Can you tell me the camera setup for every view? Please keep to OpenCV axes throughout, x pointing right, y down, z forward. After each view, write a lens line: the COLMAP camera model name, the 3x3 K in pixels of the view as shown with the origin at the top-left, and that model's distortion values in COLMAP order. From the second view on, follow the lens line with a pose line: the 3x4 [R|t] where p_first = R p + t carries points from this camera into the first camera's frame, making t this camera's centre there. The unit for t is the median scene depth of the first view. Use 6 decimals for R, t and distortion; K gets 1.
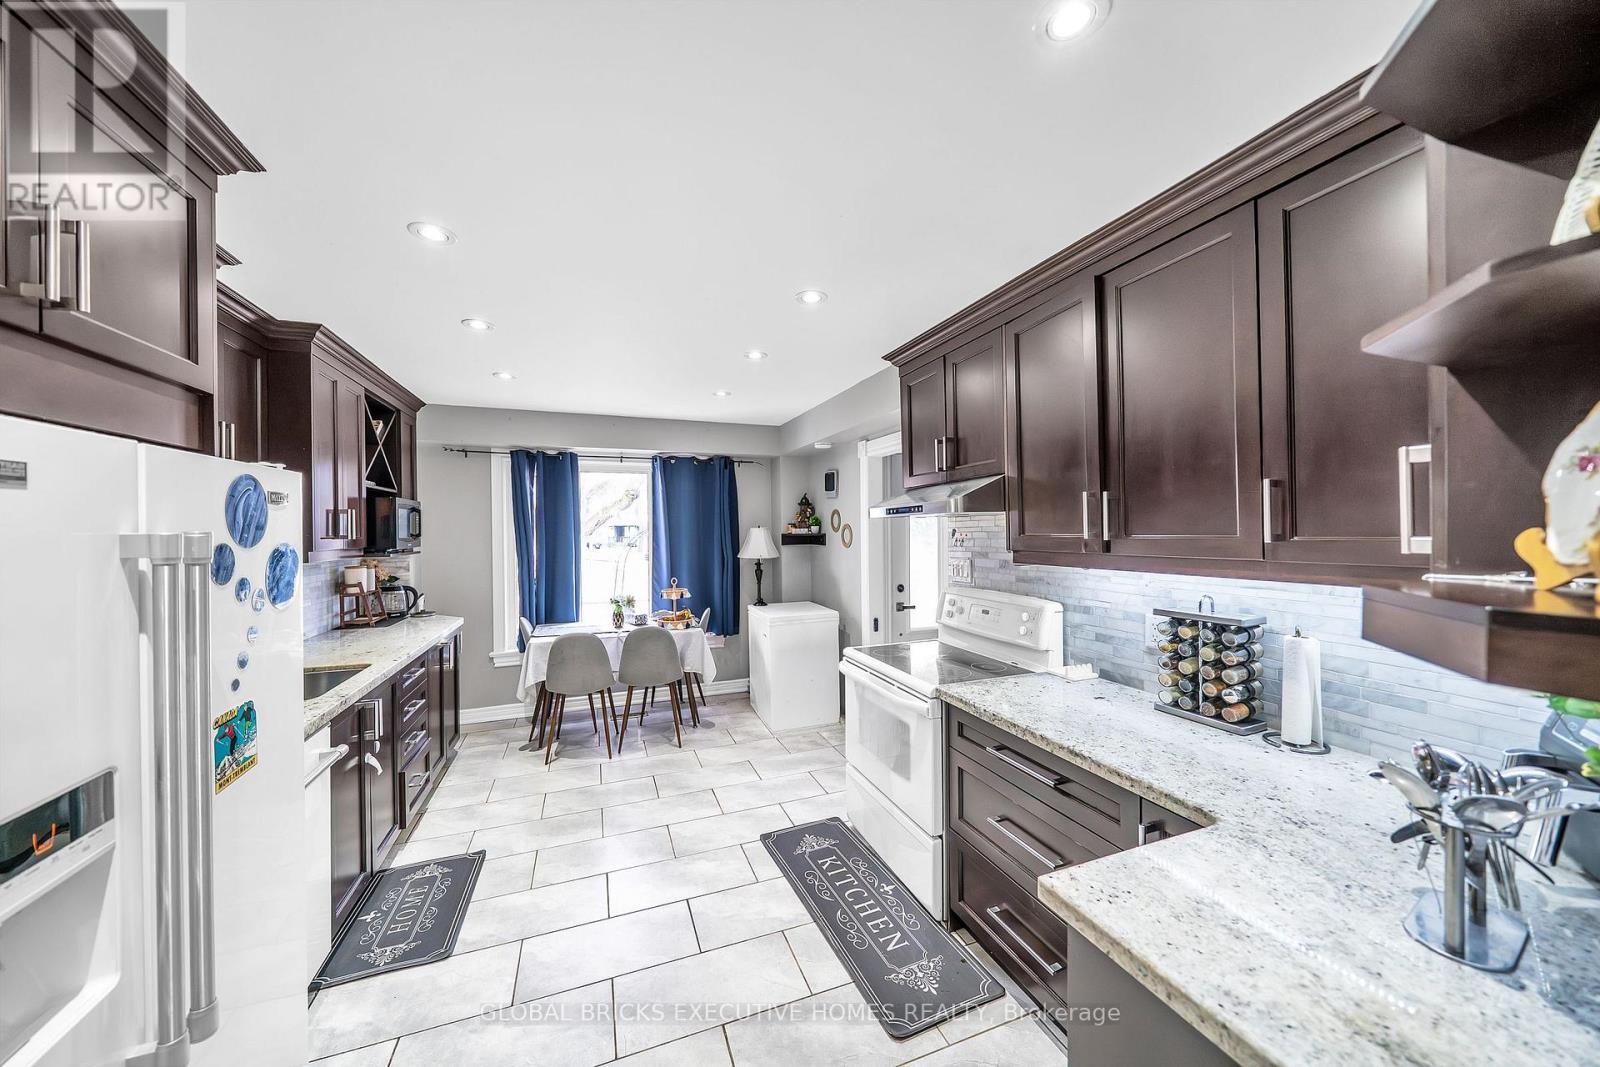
lens RADIAL K [[546.7, 0, 794.2], [0, 546.7, 532.5], [0, 0, 1]] dist [-0.006824, 0.000023]
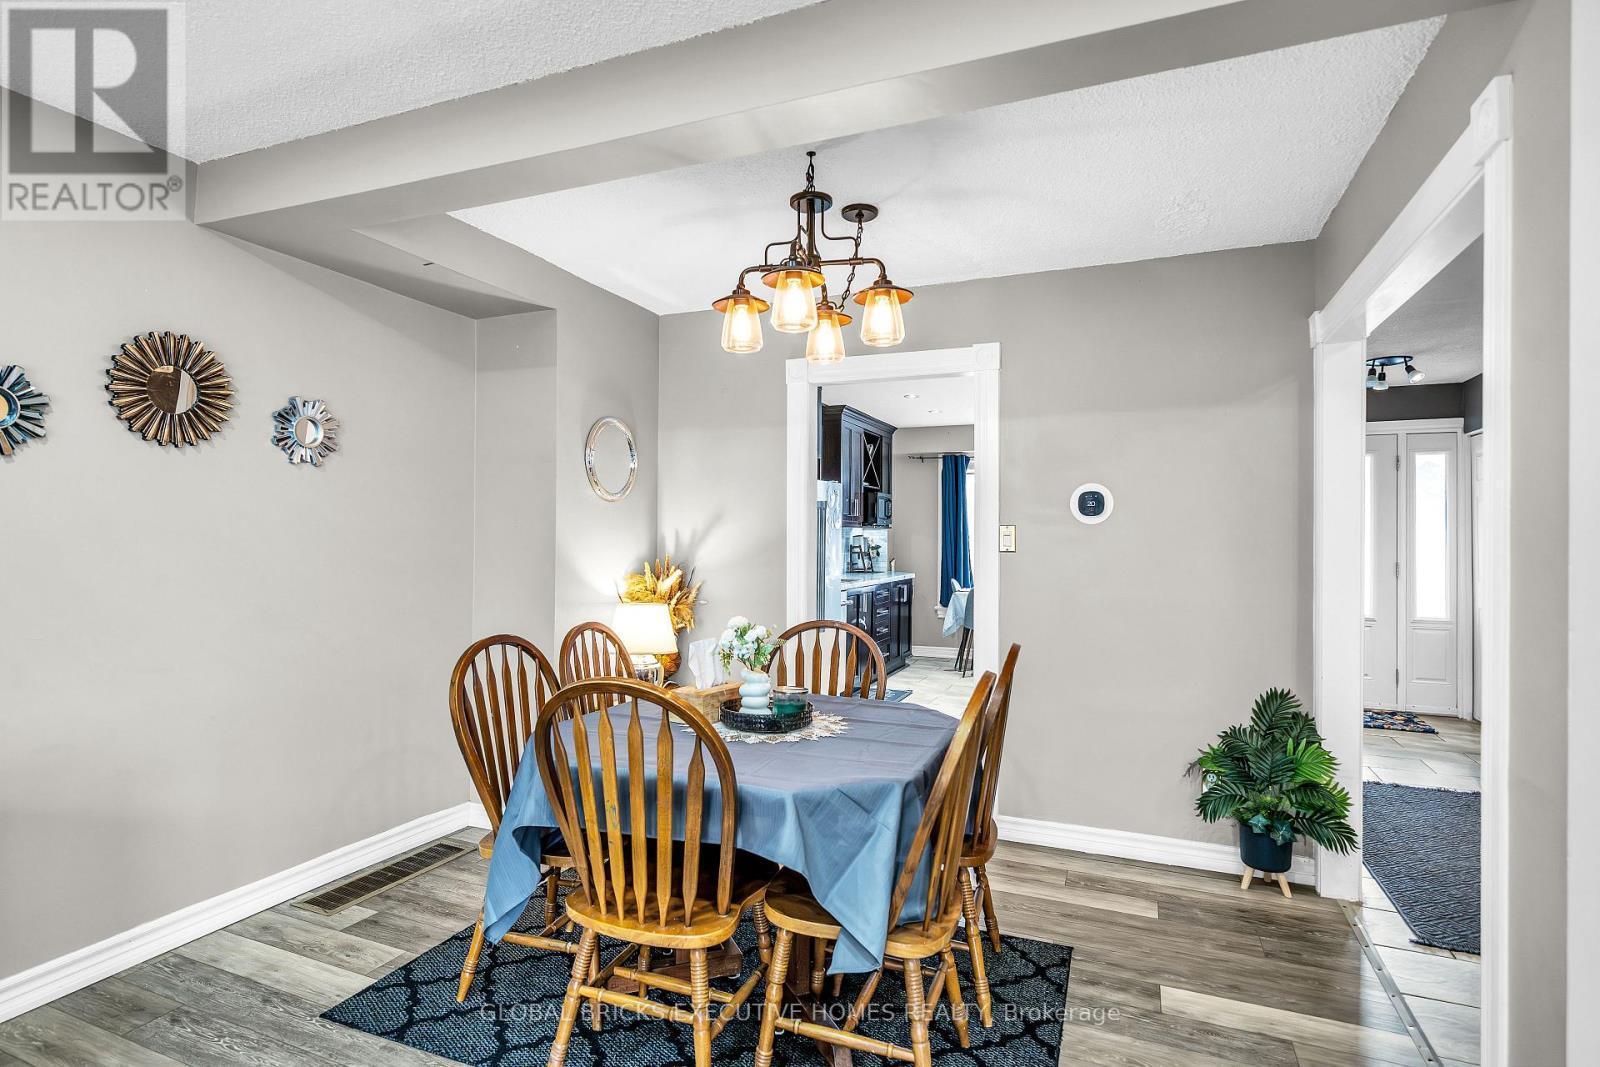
lens RADIAL K [[783.8, 0, 796.6], [0, 783.8, 536.0], [0, 0, 1]] dist [0.000926, 0.000651]
pose [[0.726934, 0.016804, -0.686501, 1.005220], [-0.022216, 0.999753, 0.000946, 0.098792], [0.686347, 0.014564, 0.727128, -1.242820]]
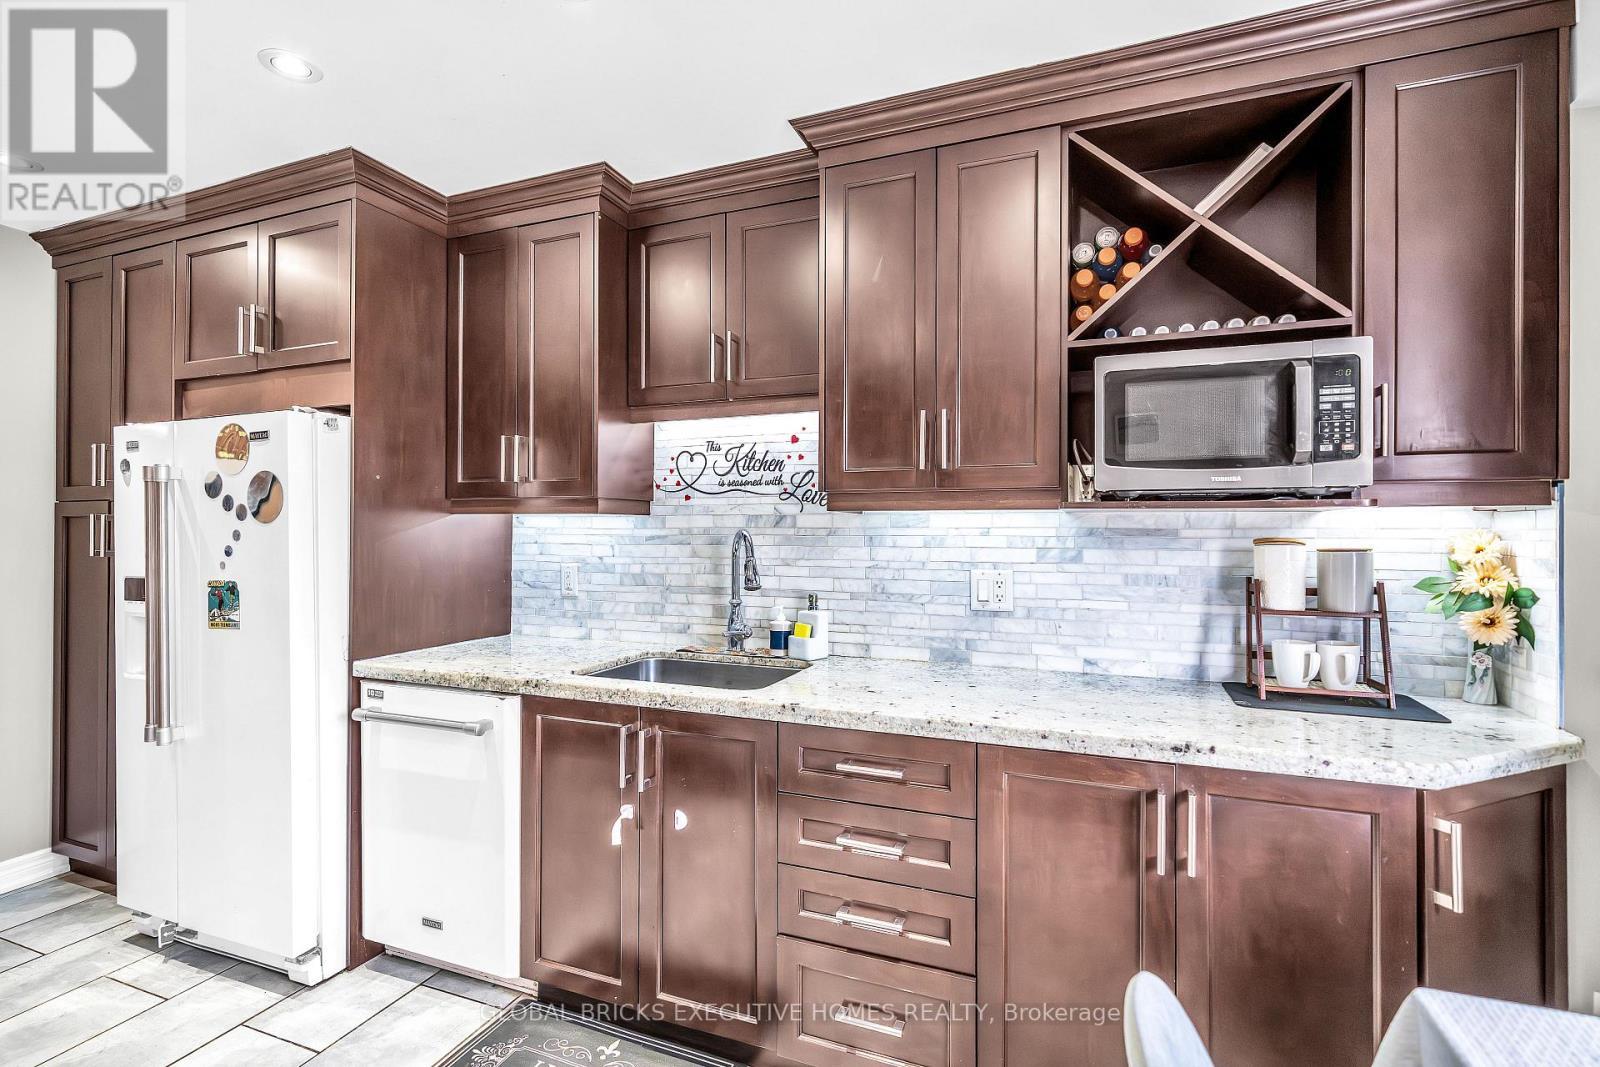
lens RADIAL K [[737.9, 0, 803.5], [0, 737.9, 528.1], [0, 0, 1]] dist [0.000290, 0.000556]
pose [[-0.665553, 0.005652, -0.746330, -0.264203], [0.000230, 0.999973, 0.007368, 0.074670], [0.746351, 0.004733, -0.665536, 1.644125]]
